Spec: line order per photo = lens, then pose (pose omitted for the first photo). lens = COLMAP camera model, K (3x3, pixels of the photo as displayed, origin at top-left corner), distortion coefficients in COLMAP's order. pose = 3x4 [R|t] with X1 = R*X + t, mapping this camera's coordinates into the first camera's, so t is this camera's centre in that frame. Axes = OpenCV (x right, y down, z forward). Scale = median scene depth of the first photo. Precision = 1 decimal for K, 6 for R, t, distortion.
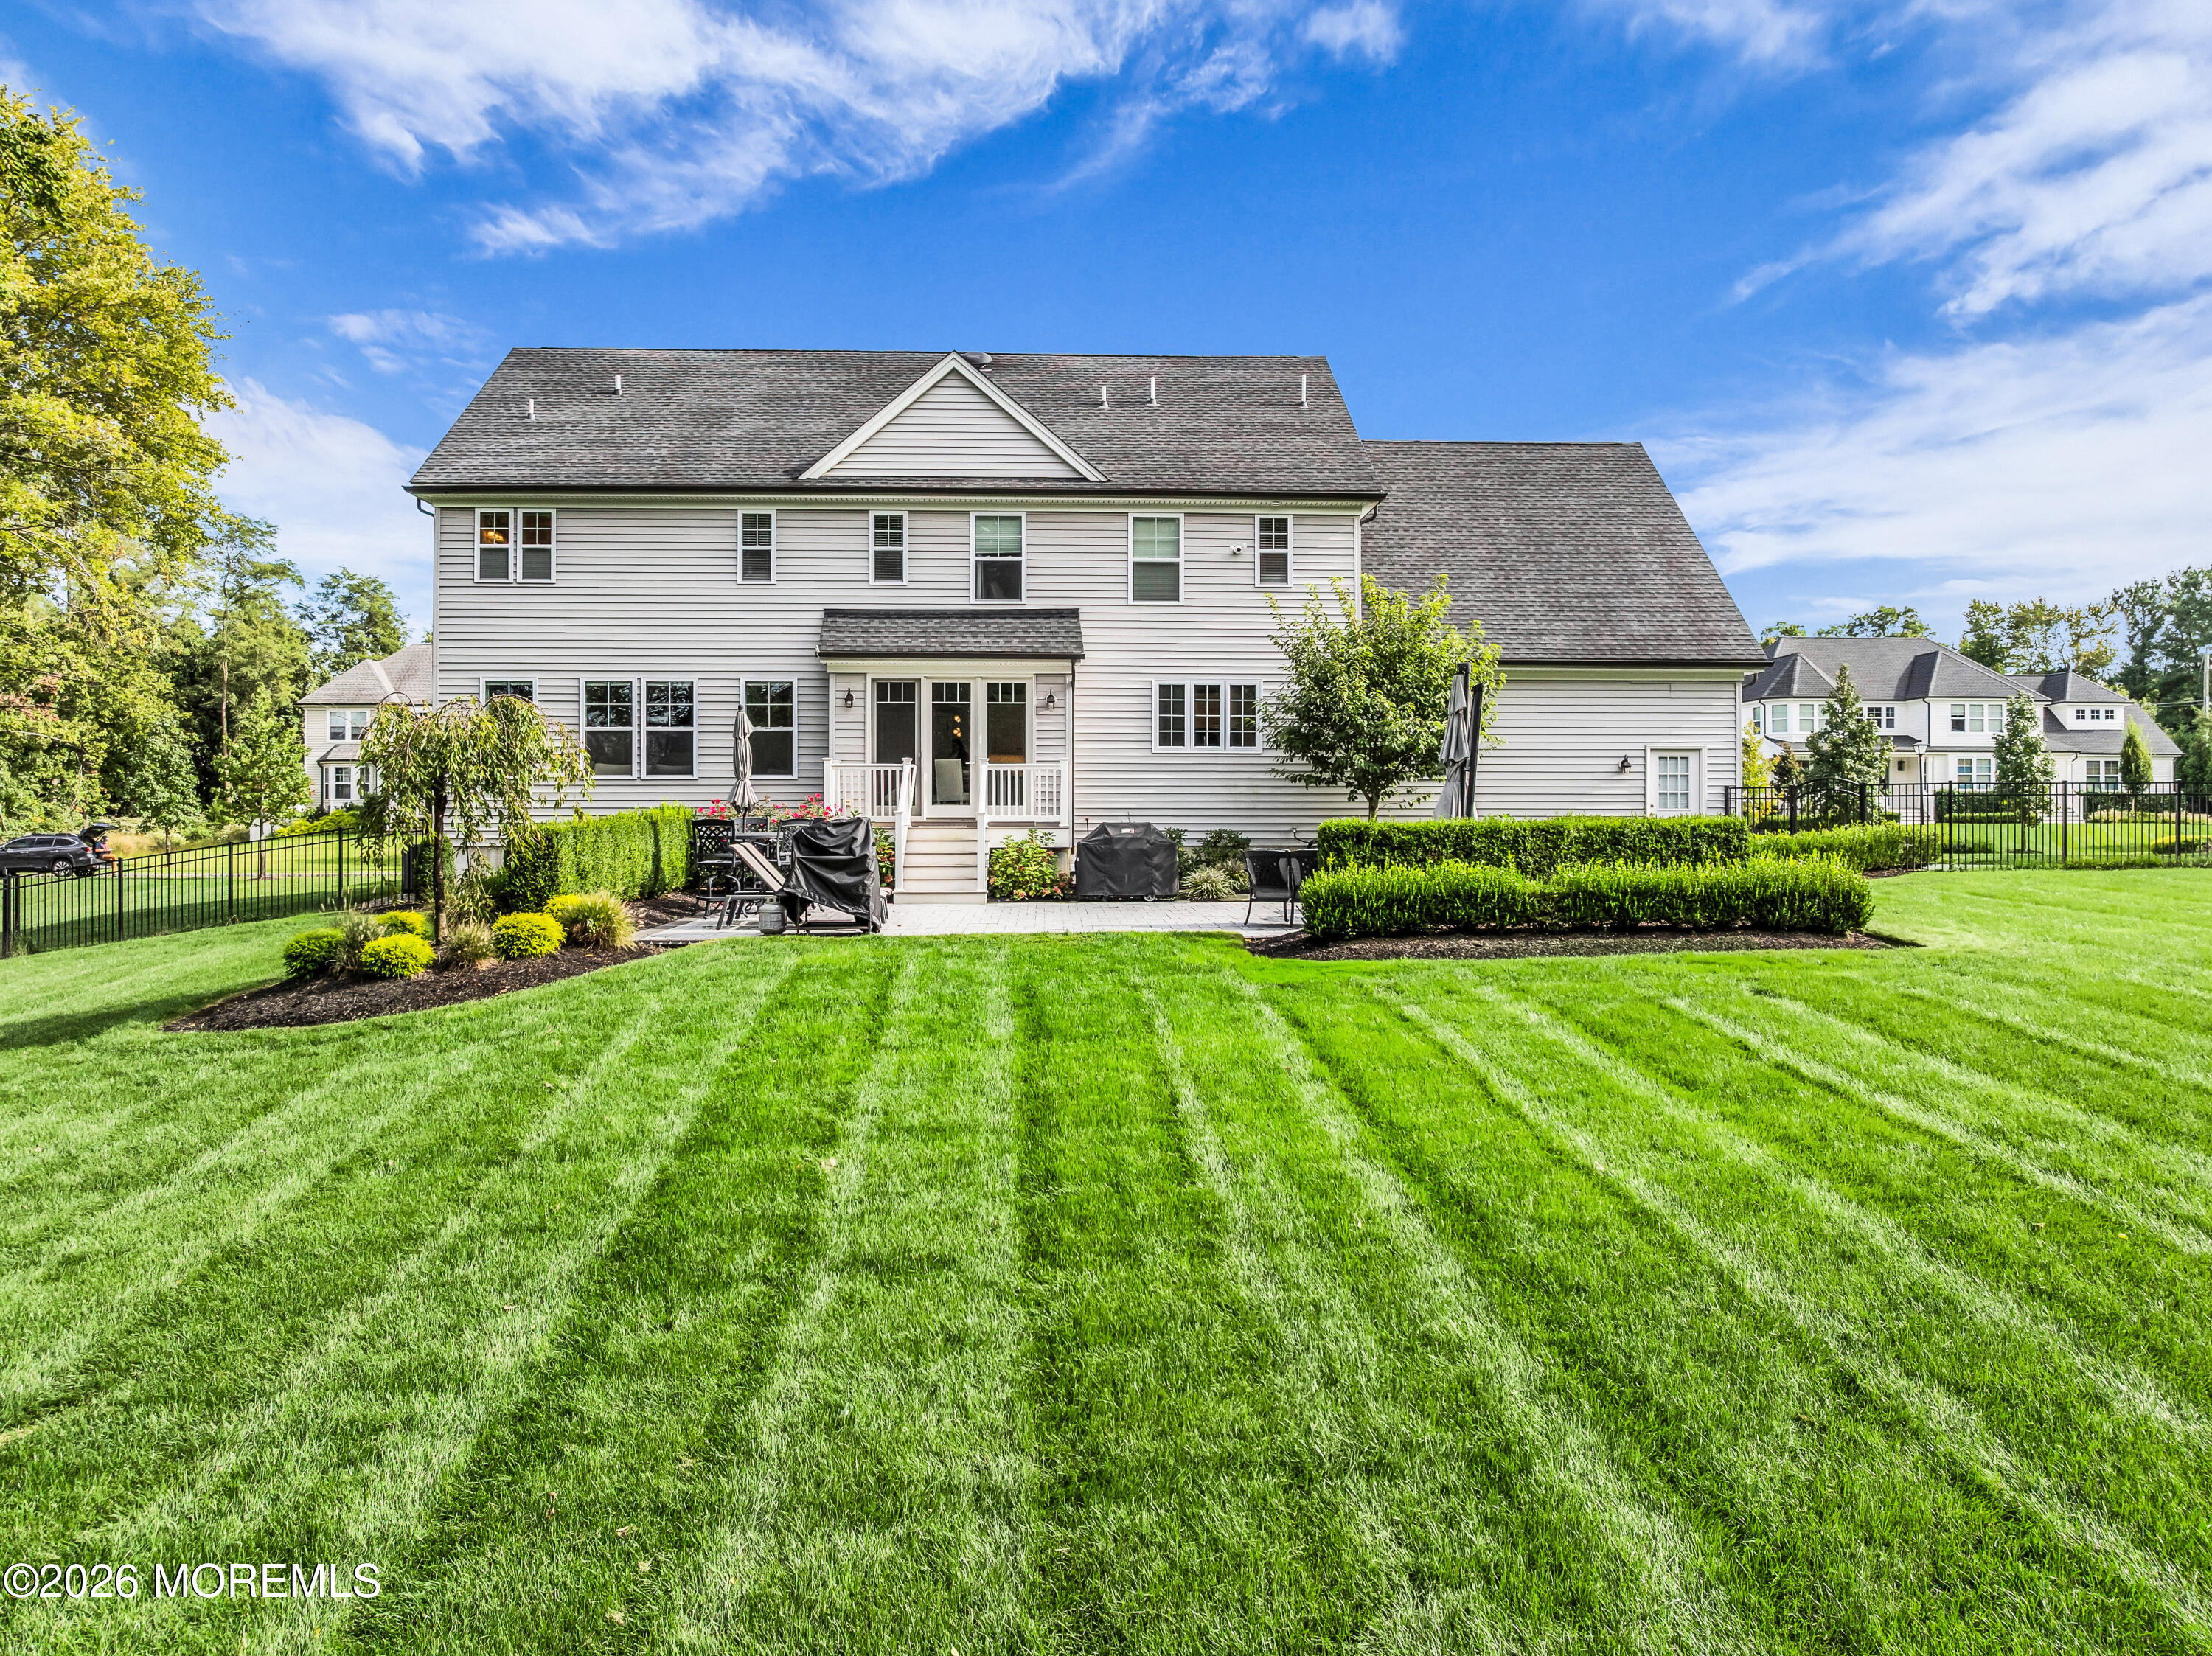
lens RADIAL K [[1528.5, 0, 1106.0], [0, 1528.5, 828.0], [0, 0, 1]] dist [-0.031841, -0.004765]
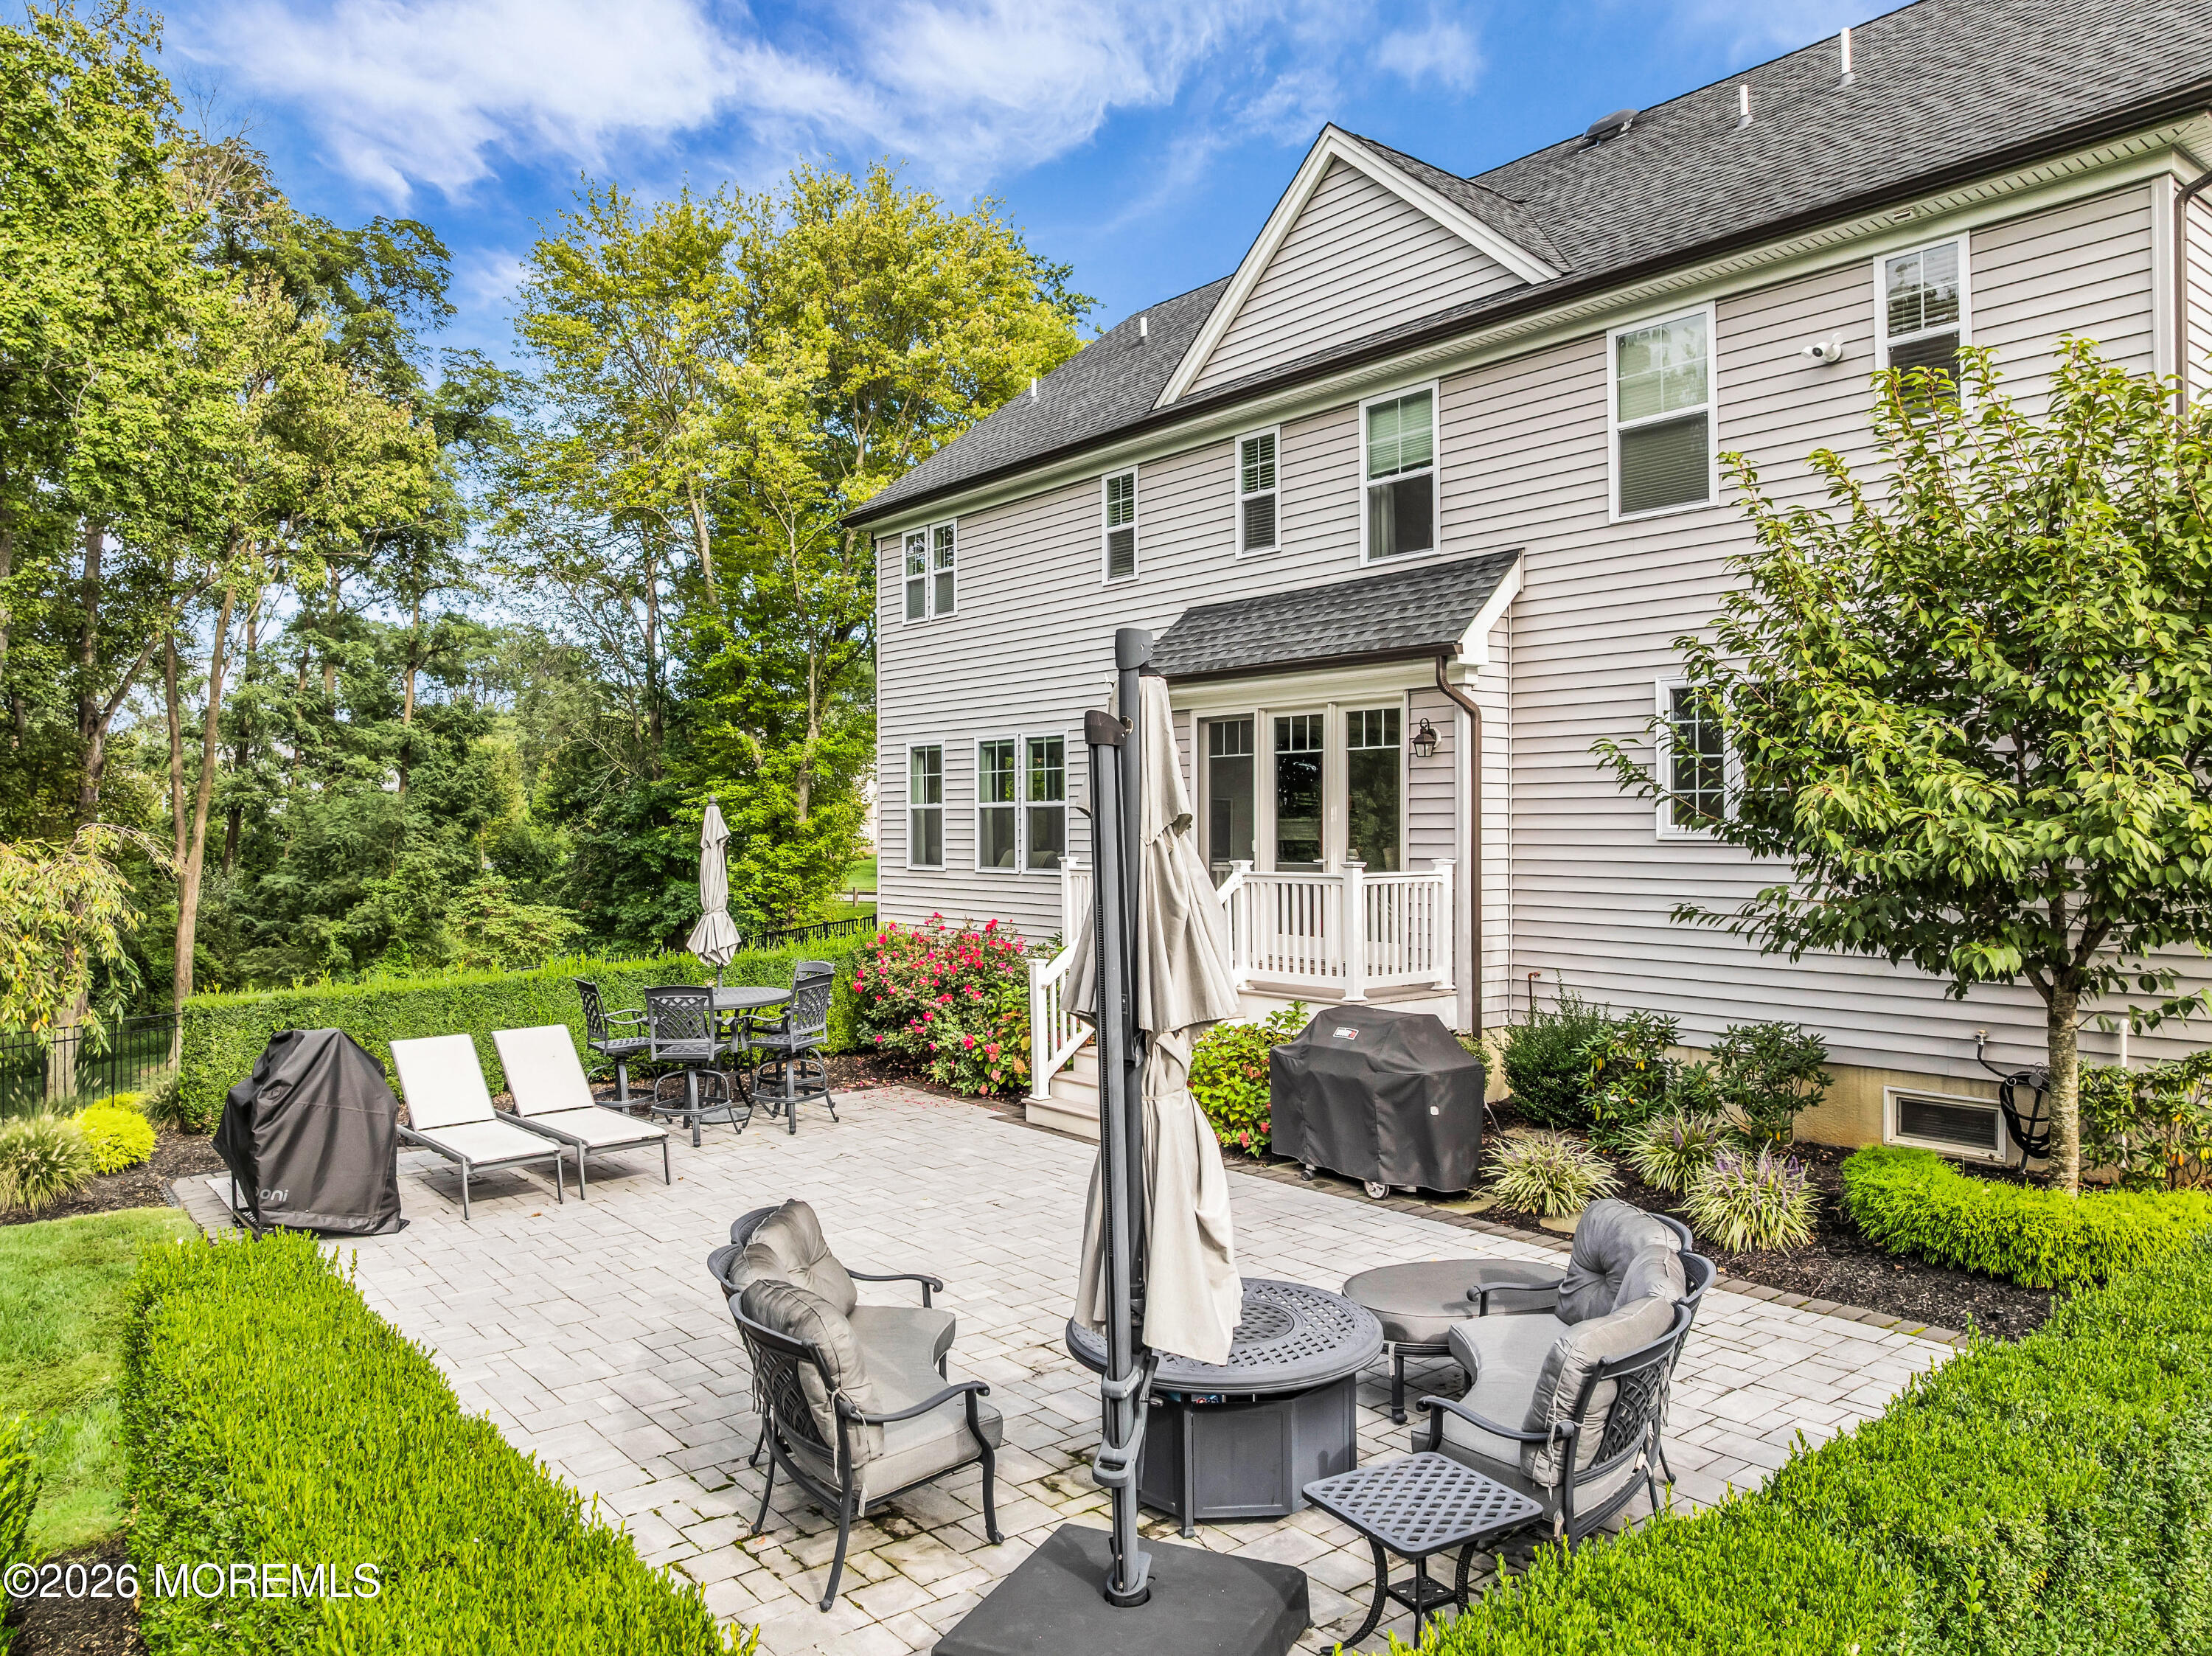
lens RADIAL K [[1547.4, 0, 1106.0], [0, 1547.4, 828.0], [0, 0, 1]] dist [-0.045446, -0.003747]
pose [[0.582012, -0.000857, -0.813180, 0.311360], [0.002043, 0.999998, 0.000407, -0.053536], [0.813178, -0.001898, 0.582012, 0.601684]]
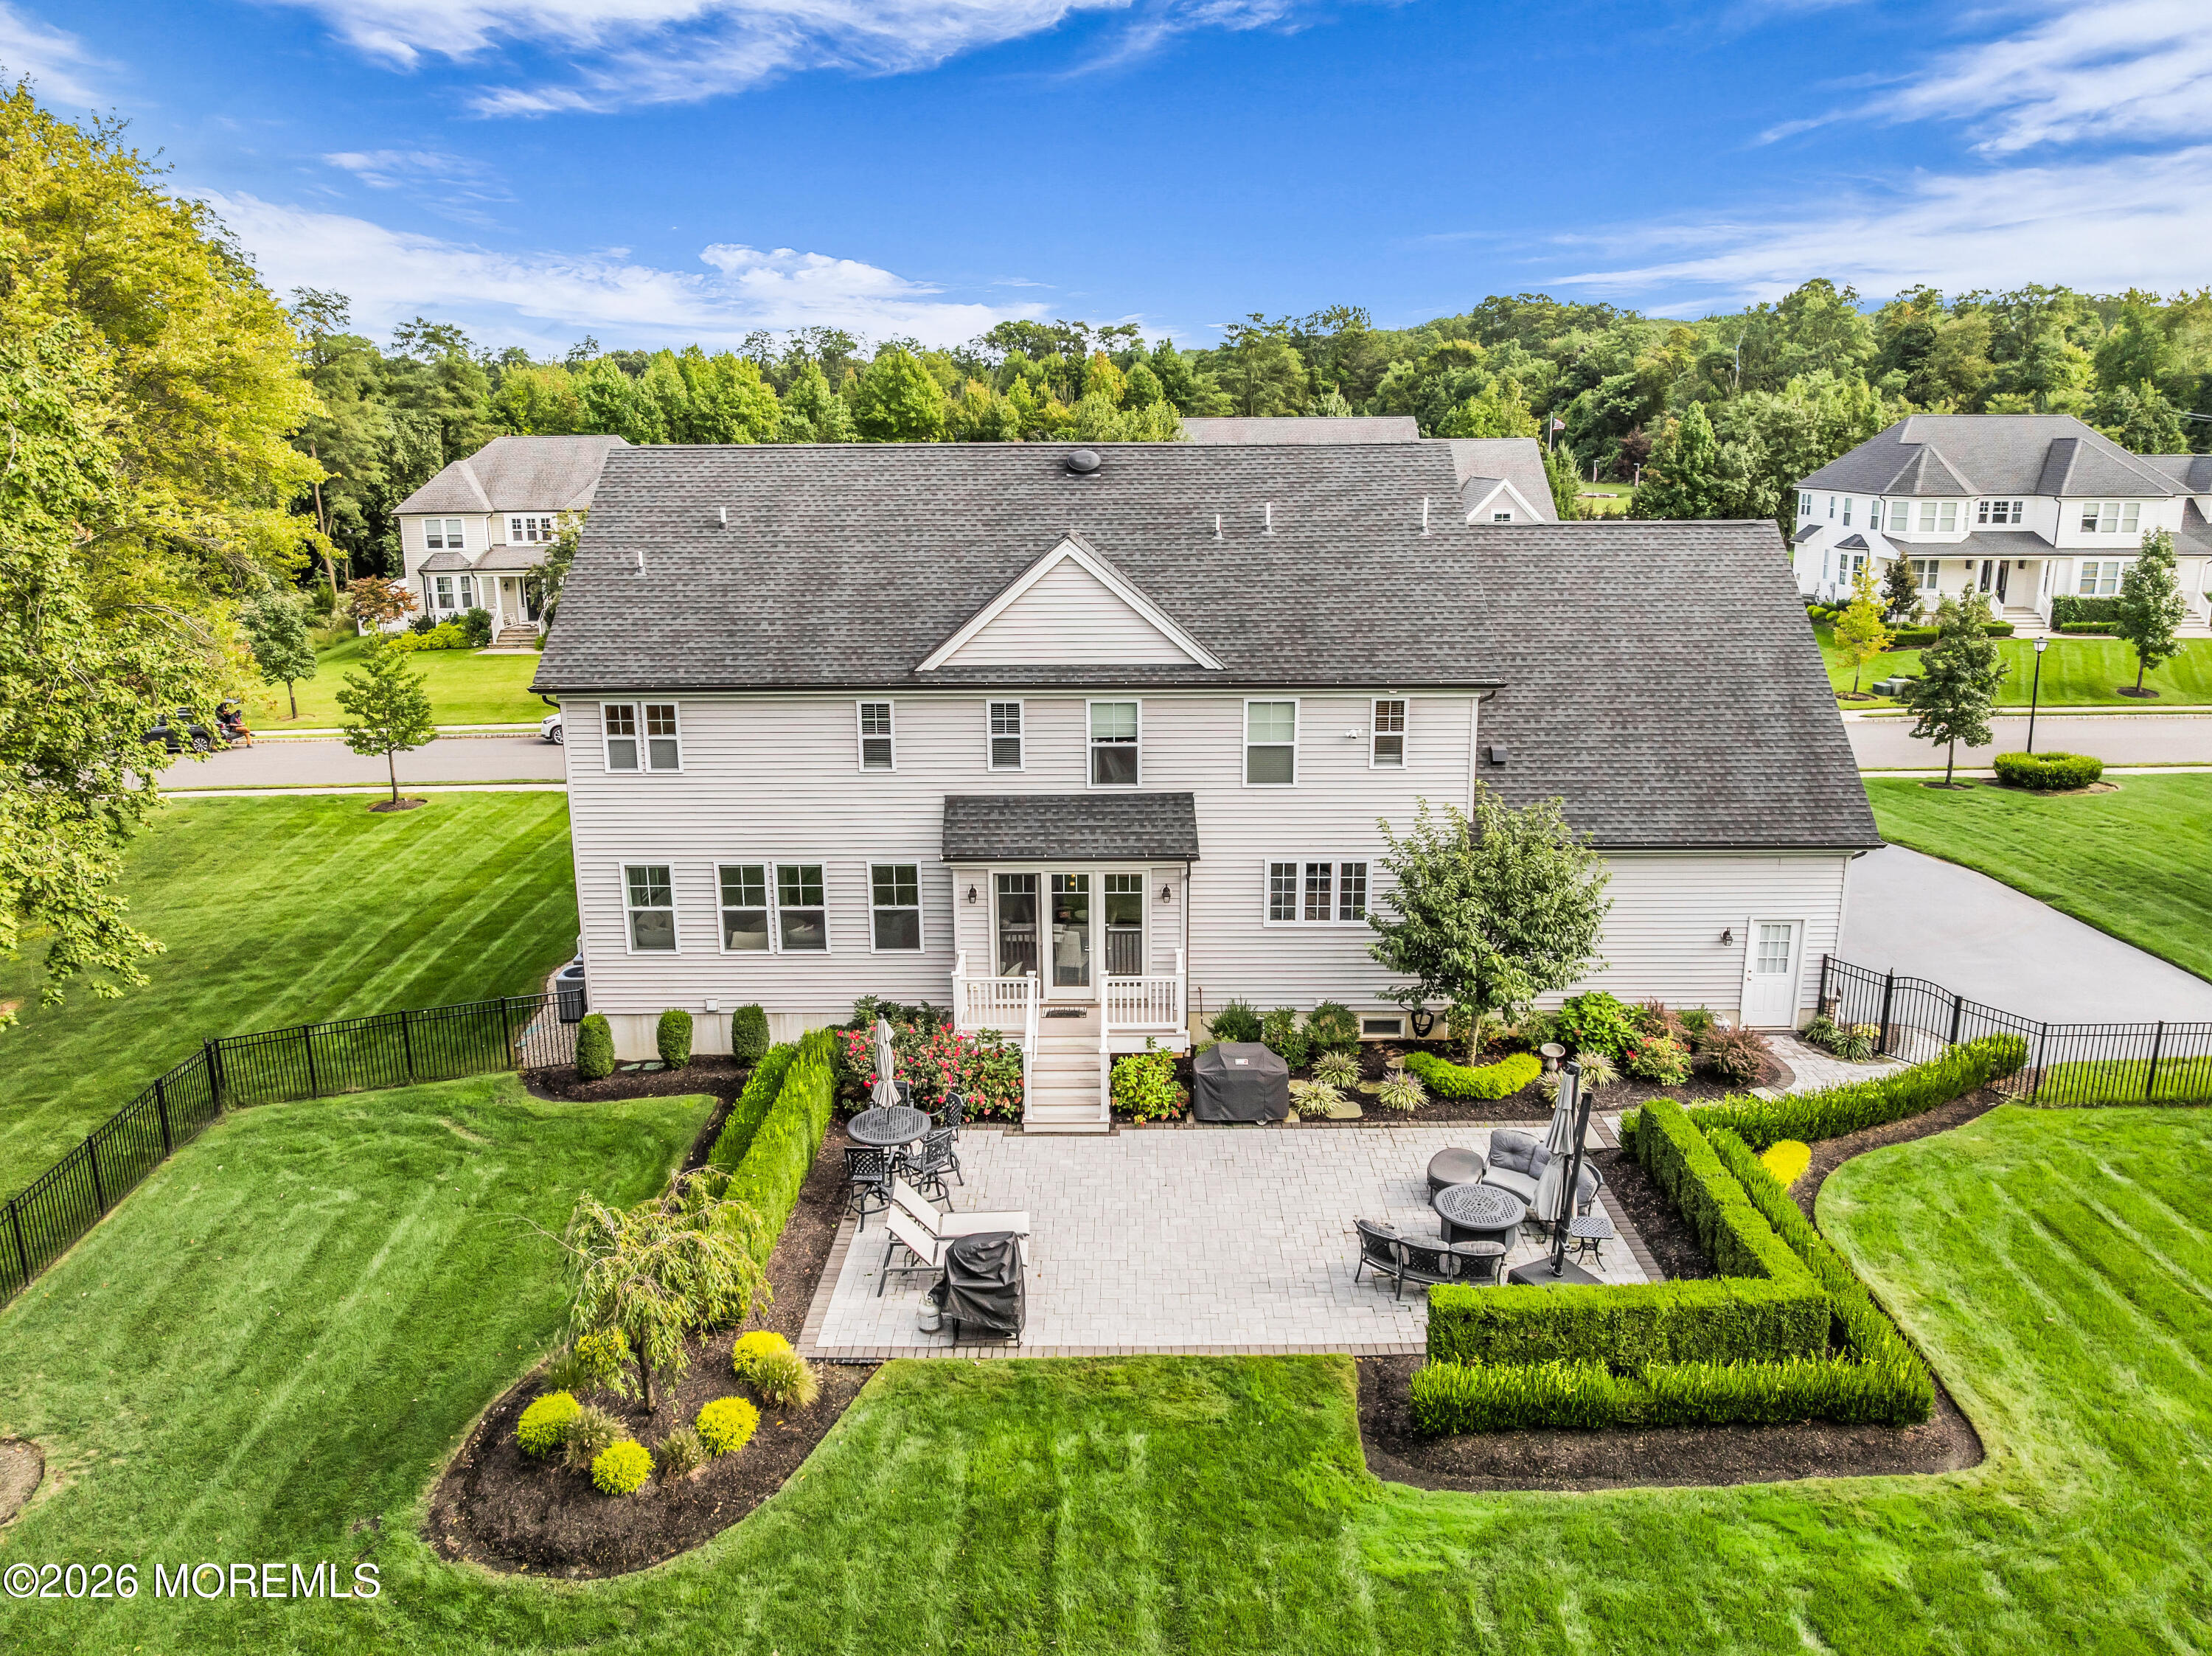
lens RADIAL K [[1519.4, 0, 1106.0], [0, 1519.4, 828.0], [0, 0, 1]] dist [-0.033906, -0.002729]
pose [[0.998621, 0.005743, -0.052188, -0.023167], [0.007131, 0.969954, 0.243185, -0.368002], [0.052017, -0.243221, 0.968575, 0.014243]]
